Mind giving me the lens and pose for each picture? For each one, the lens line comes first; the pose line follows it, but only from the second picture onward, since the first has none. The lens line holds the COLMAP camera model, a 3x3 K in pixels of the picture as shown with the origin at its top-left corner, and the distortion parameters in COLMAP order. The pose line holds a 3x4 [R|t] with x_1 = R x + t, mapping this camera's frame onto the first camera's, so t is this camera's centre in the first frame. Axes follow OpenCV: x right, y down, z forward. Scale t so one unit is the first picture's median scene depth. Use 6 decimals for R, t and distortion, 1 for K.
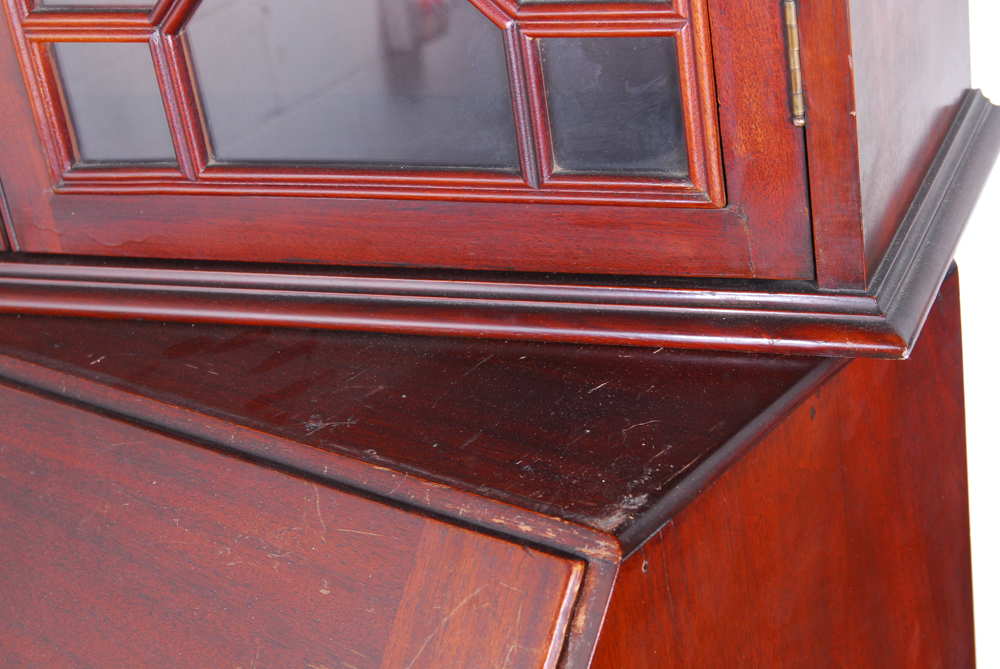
lens RADIAL K [[1909.7, 0, 509.4], [0, 1909.7, 378.5], [0, 0, 1]] dist [-0.014147, 0.000000]
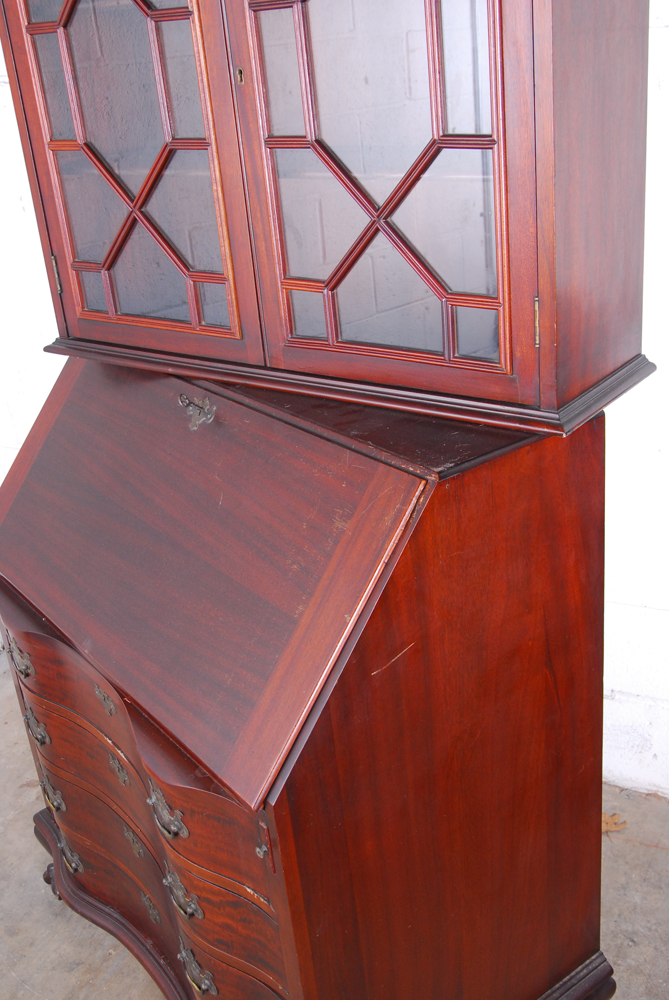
lens RADIAL K [[1121.3, 0, 351.3], [0, 1121.3, 533.2], [0, 0, 1]] dist [-0.047526, 0.000000]
pose [[0.966115, 0.160545, -0.202109, 0.251460], [-0.161684, 0.986782, 0.010973, 0.153165], [0.201199, 0.022076, 0.979302, -0.612107]]
